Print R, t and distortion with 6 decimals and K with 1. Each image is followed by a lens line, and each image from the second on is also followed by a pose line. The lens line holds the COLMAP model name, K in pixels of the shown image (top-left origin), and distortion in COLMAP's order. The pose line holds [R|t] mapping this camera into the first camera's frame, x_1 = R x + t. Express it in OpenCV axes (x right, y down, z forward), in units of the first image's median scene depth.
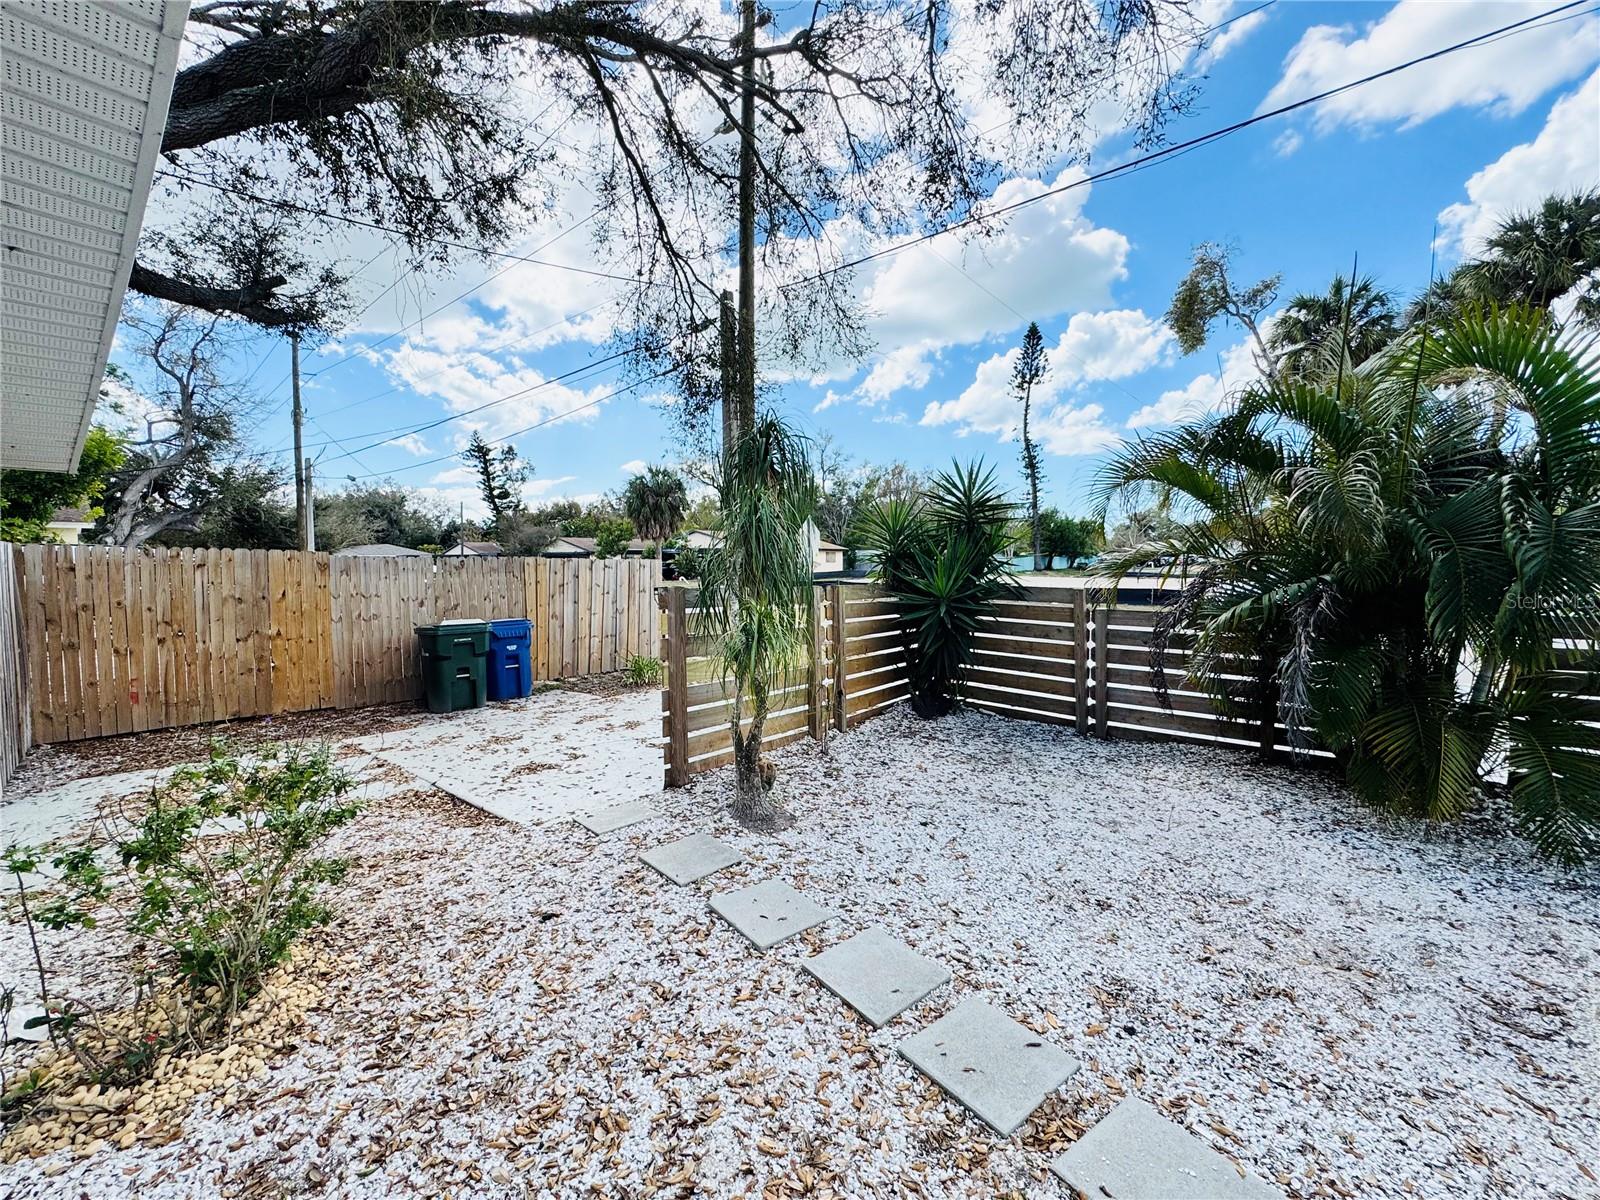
lens RADIAL K [[641.3, 0, 796.9], [0, 641.3, 602.0], [0, 0, 1]] dist [-0.002716, 0.000157]
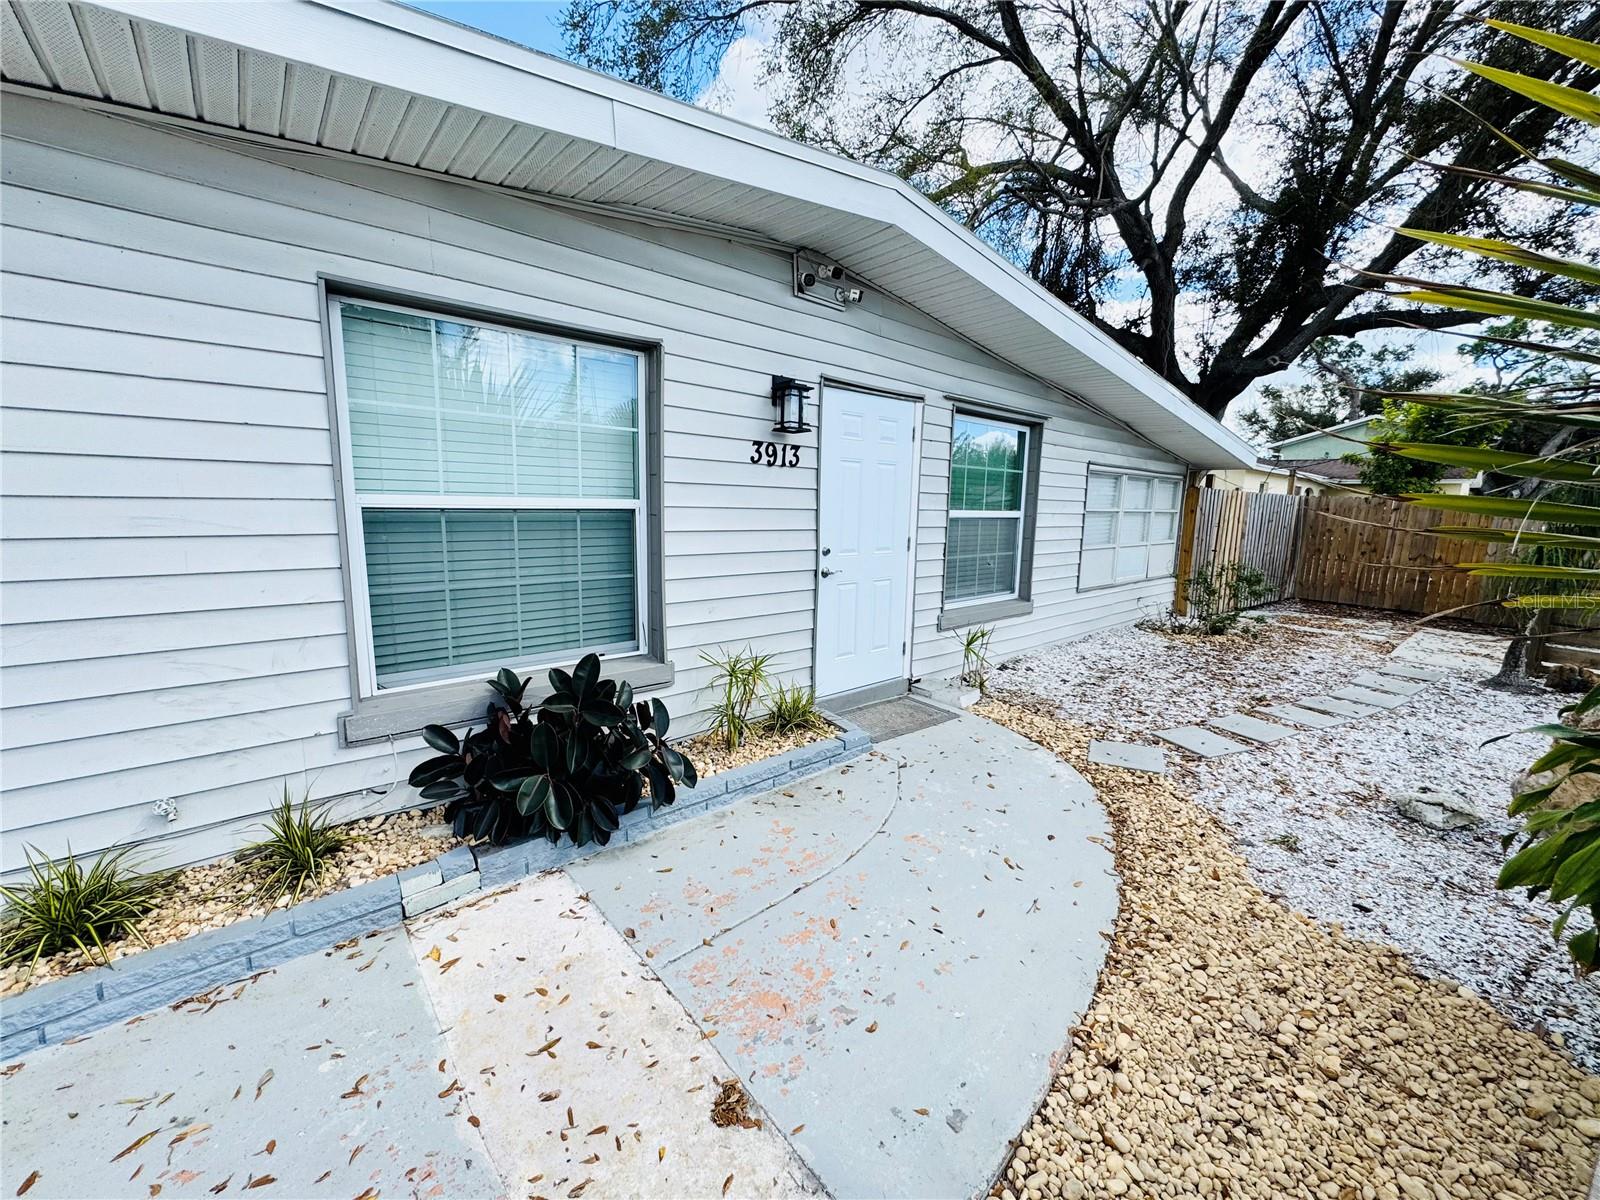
lens RADIAL K [[641.3, 0, 798.0], [0, 641.3, 602.3], [0, 0, 1]] dist [-0.002716, 0.000157]
pose [[-0.155861, 0.155051, -0.975534, 1.310498], [-0.082548, 0.982104, 0.169284, 0.035156], [0.984324, 0.106913, -0.140272, -0.318923]]
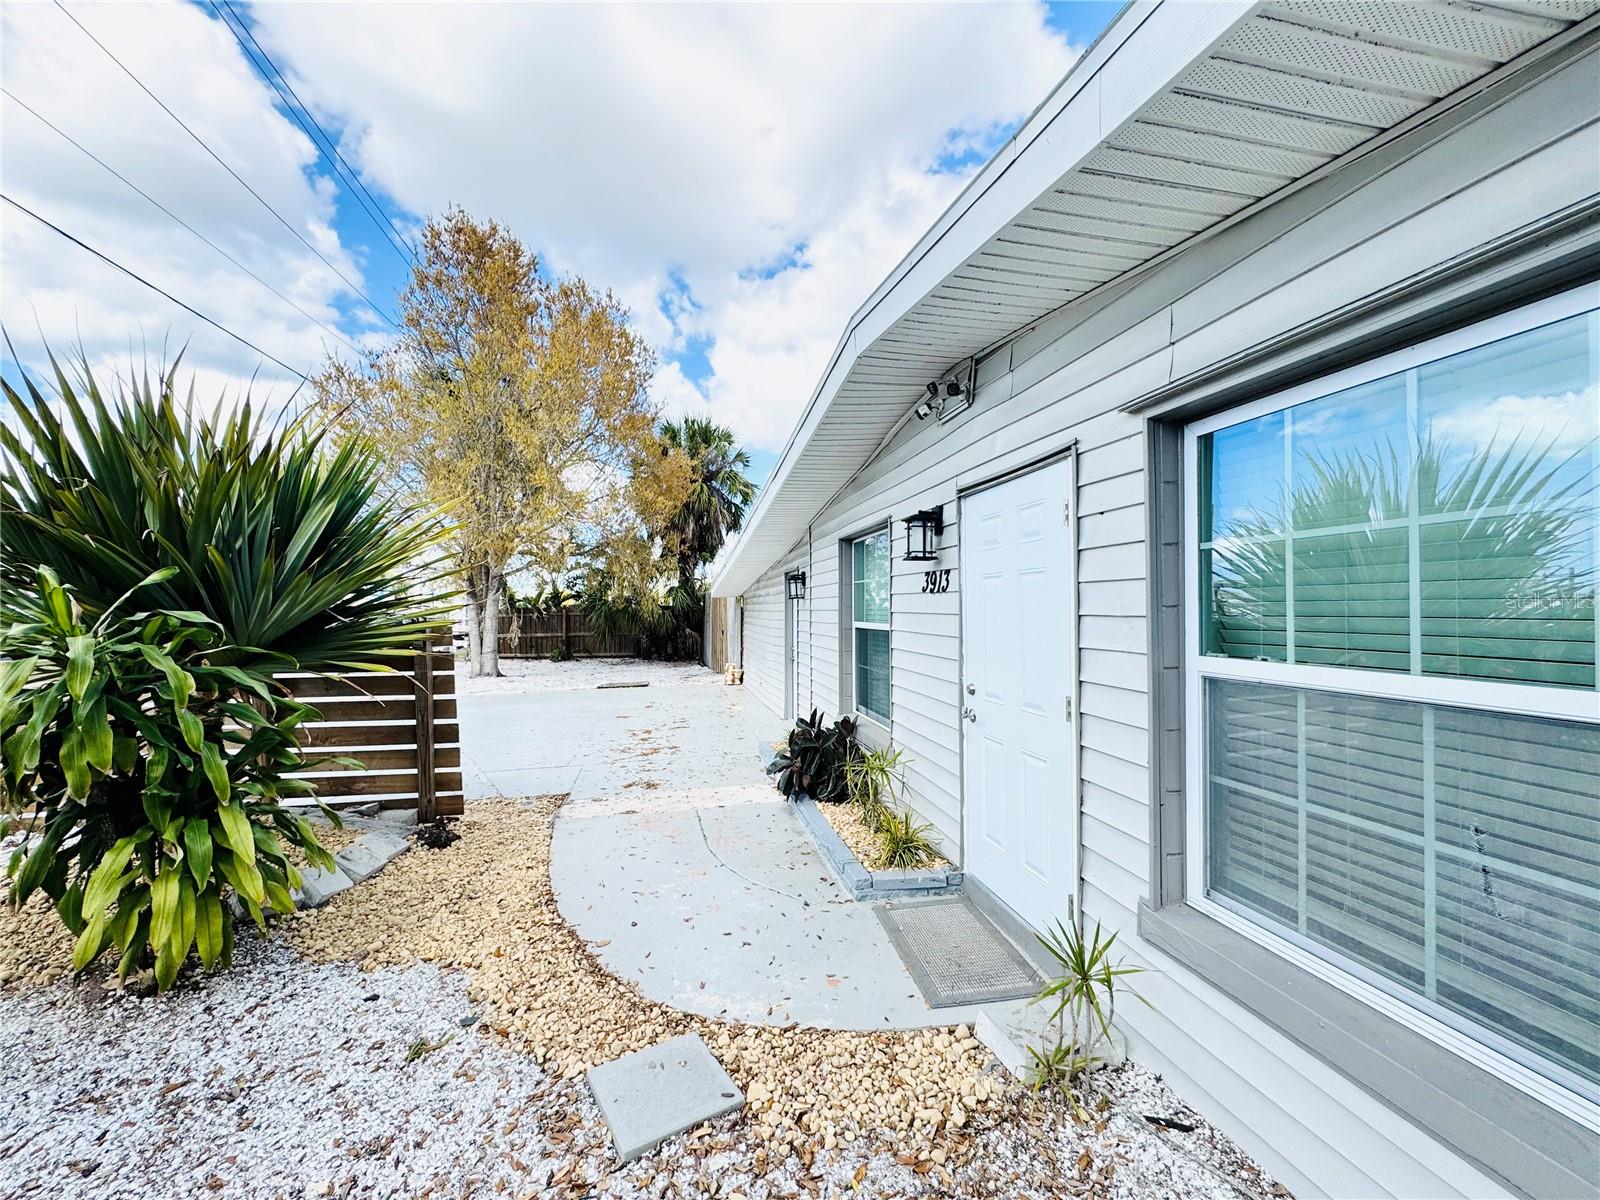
lens RADIAL K [[641.3, 0, 798.4], [0, 641.3, 596.1], [0, 0, 1]] dist [-0.002716, 0.000157]
pose [[-0.777539, 0.020322, 0.628506, 0.057473], [0.047700, 0.998504, 0.026724, -0.023318], [-0.627023, 0.050759, -0.777345, 0.300625]]
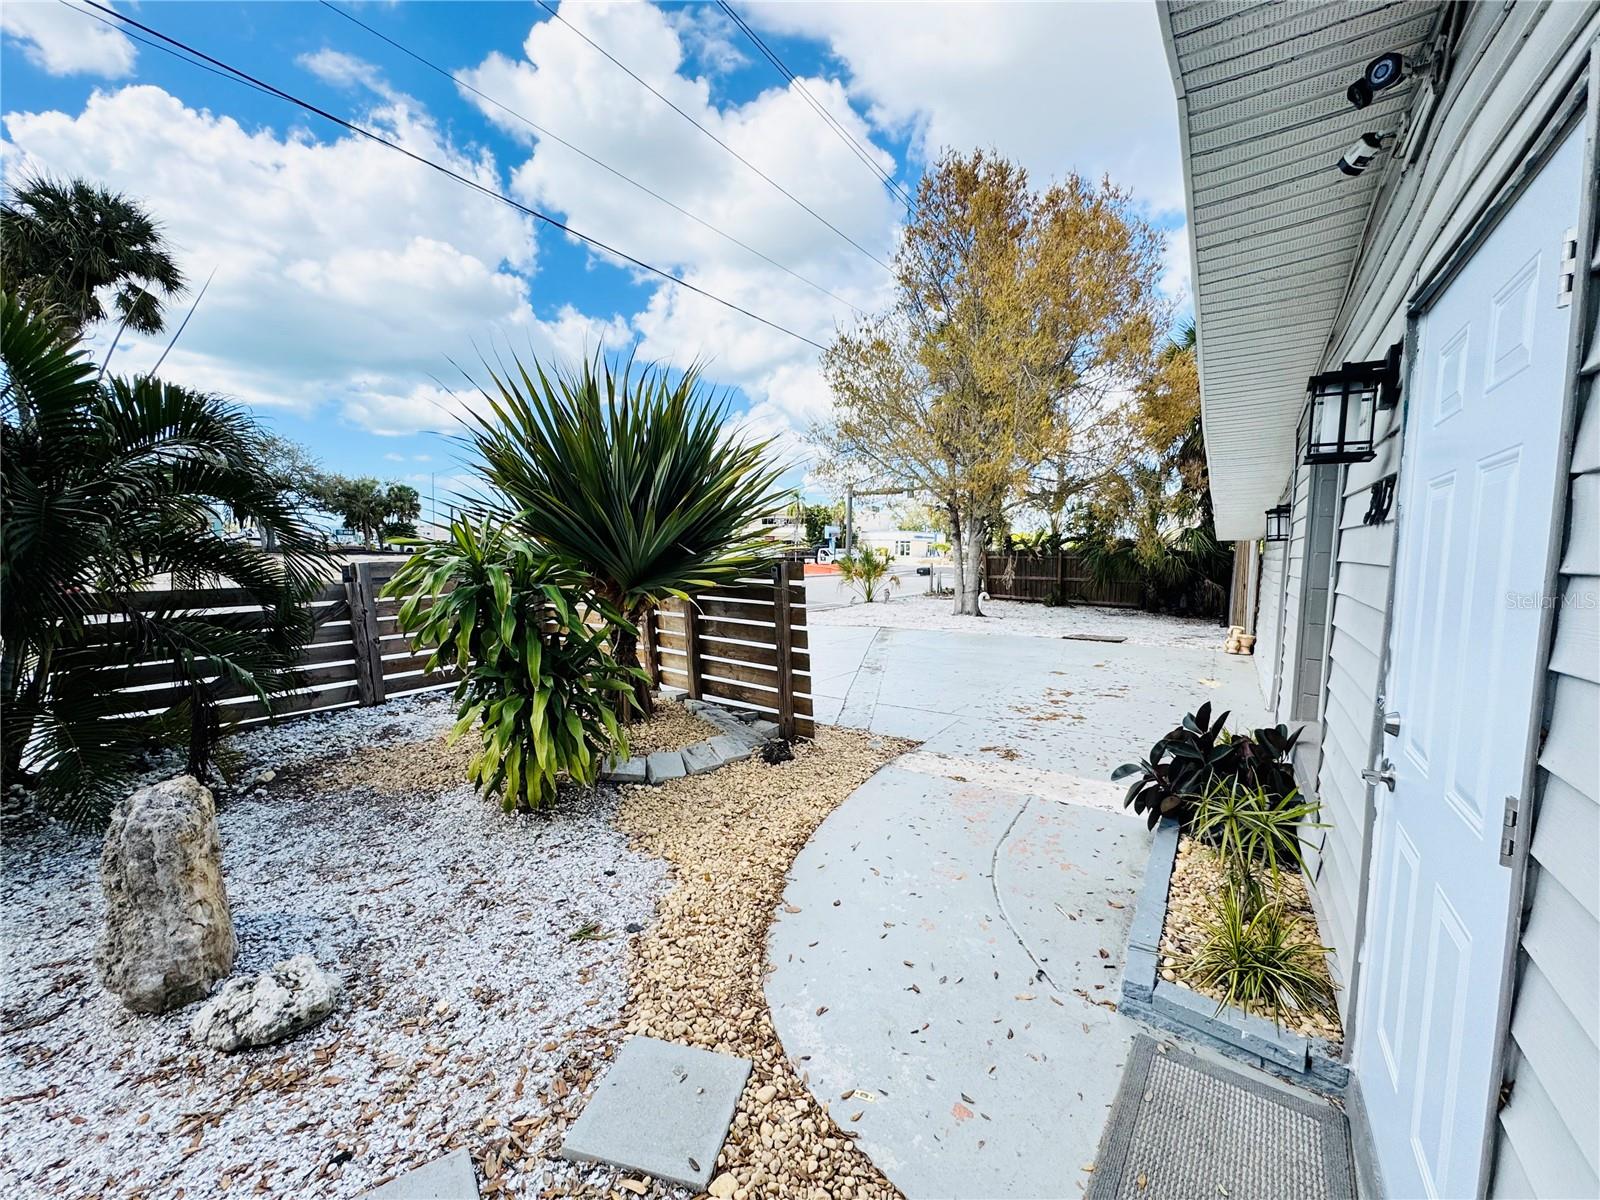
lens RADIAL K [[641.3, 0, 800.1], [0, 641.3, 598.6], [0, 0, 1]] dist [-0.002716, 0.000157]
pose [[-0.092963, -0.074811, 0.992855, 0.054148], [0.045775, 0.995798, 0.079319, 0.001427], [-0.994617, 0.052822, -0.089147, -0.052123]]
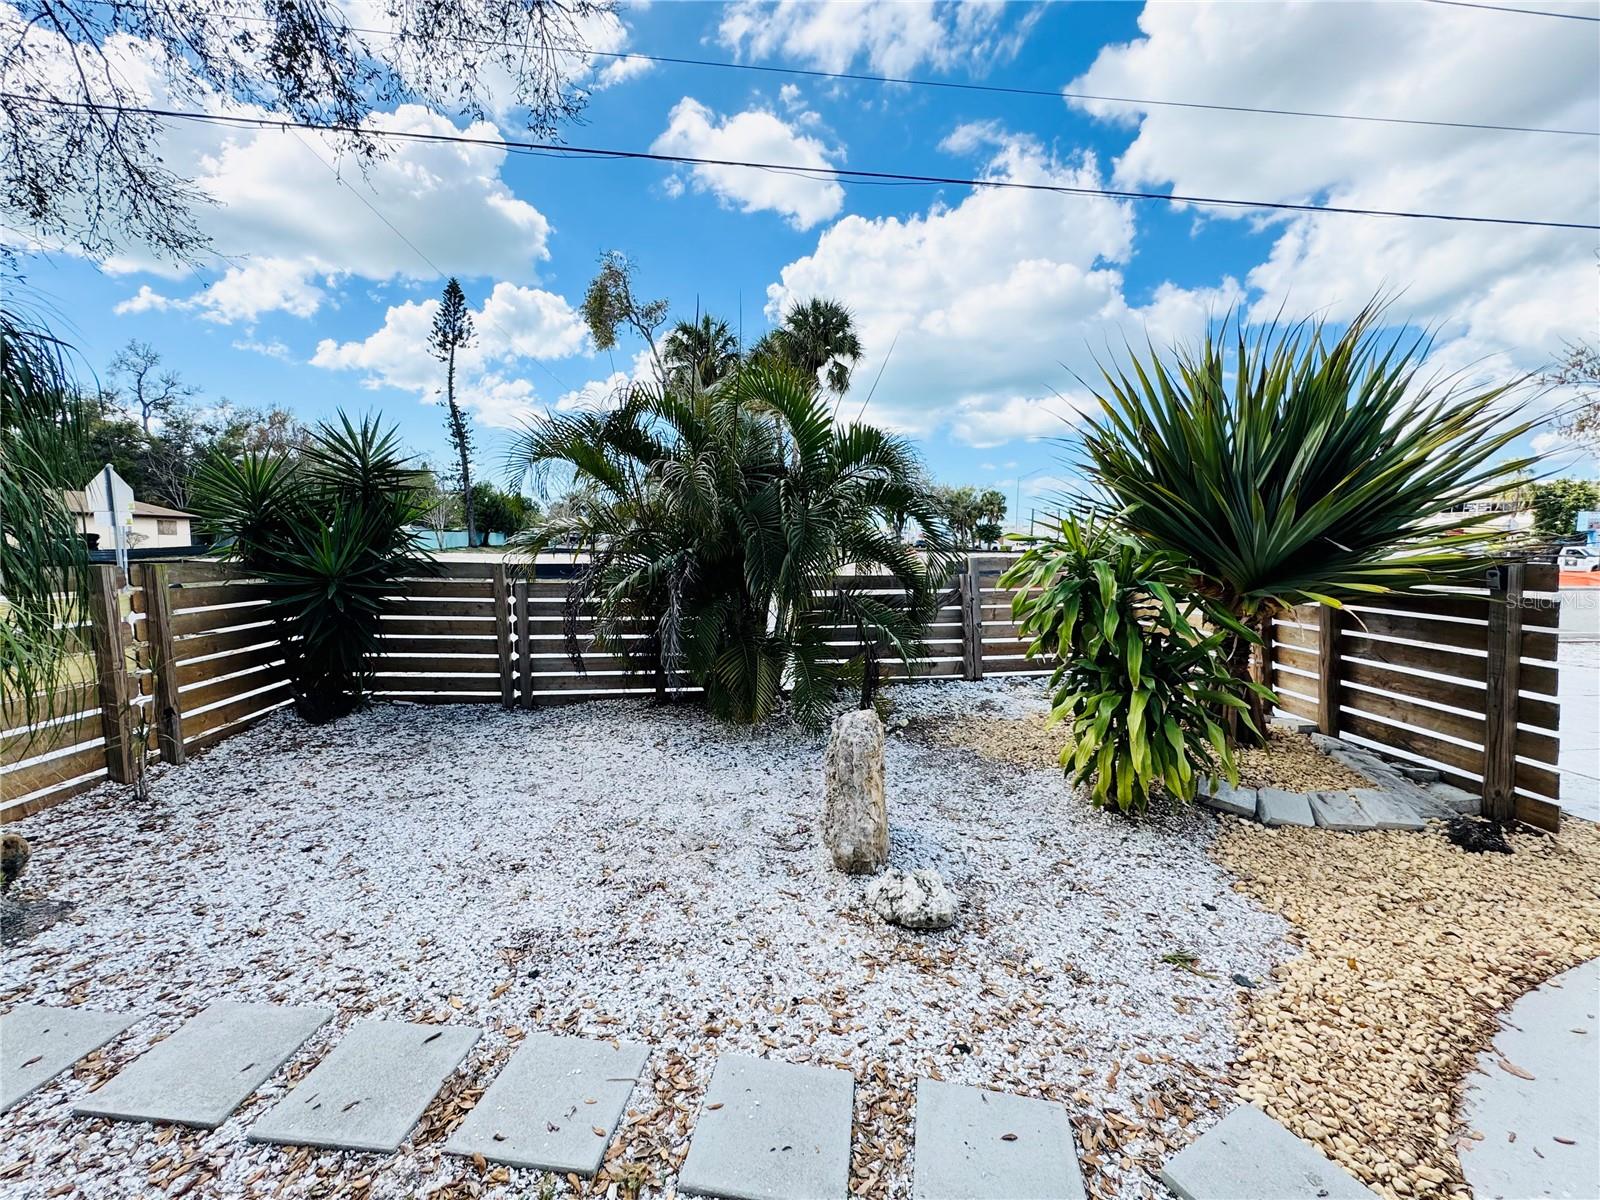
lens RADIAL K [[641.3, 0, 798.7], [0, 641.3, 603.8], [0, 0, 1]] dist [-0.002716, 0.000157]
pose [[0.679889, -0.062082, 0.730683, 0.037151], [0.032932, 0.997990, 0.054150, 0.004314], [-0.732575, -0.012753, 0.680566, -0.020014]]
